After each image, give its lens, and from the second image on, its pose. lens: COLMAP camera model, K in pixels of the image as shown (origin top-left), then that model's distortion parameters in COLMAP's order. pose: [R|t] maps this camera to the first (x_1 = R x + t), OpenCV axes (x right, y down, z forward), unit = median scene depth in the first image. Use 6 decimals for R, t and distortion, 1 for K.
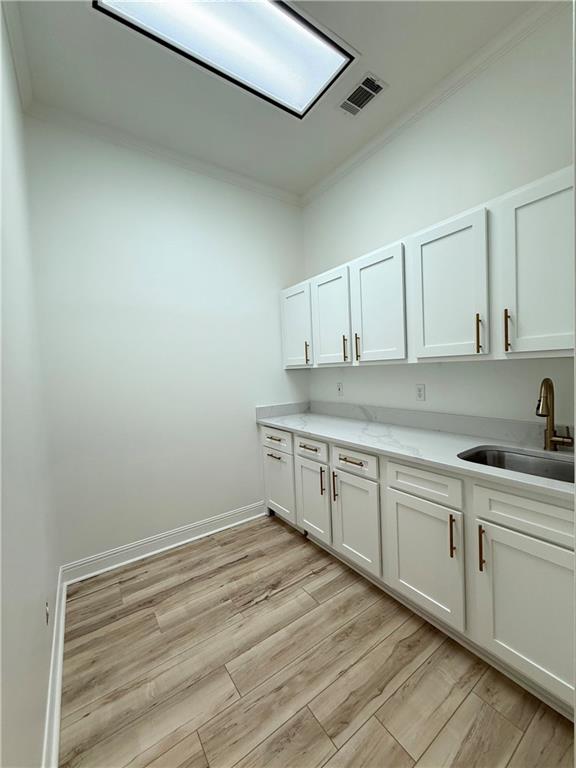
lens RADIAL K [[305.6, 0, 288.4], [0, 305.6, 382.5], [0, 0, 1]] dist [0.000386, 0.000226]
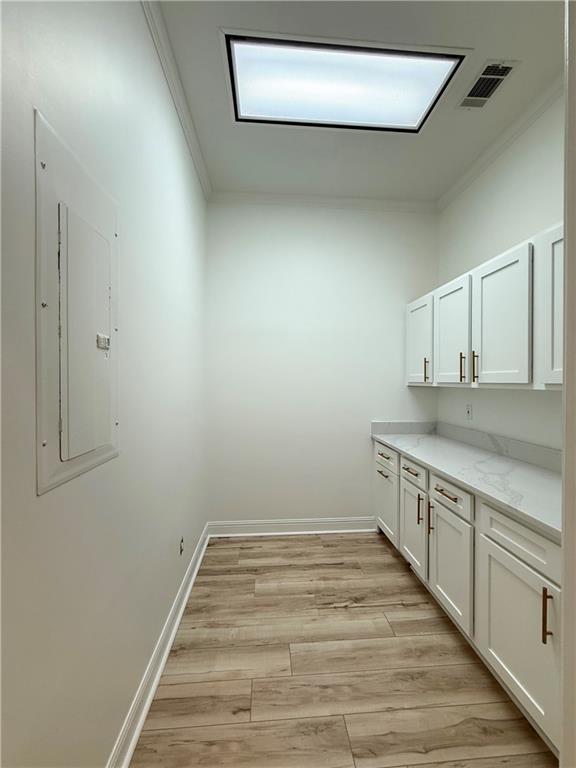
lens RADIAL K [[305.6, 0, 288.4], [0, 305.6, 382.5], [0, 0, 1]] dist [0.000386, 0.000226]
pose [[0.861083, 0.048333, -0.506162, 0.259668], [-0.061428, 0.998069, -0.009195, -0.036350], [0.504740, 0.039010, 0.862389, -0.024282]]
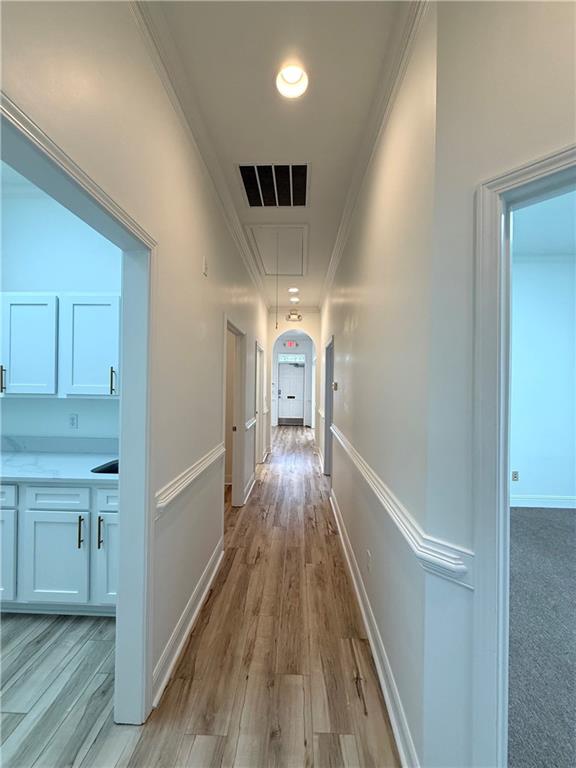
lens RADIAL K [[305.6, 0, 288.4], [0, 305.6, 382.5], [0, 0, 1]] dist [0.000386, 0.000226]
pose [[0.596466, 0.051964, 0.800955, -0.022547], [-0.004314, 0.998095, -0.061542, -0.057468], [-0.802627, 0.033252, 0.595554, -0.430715]]
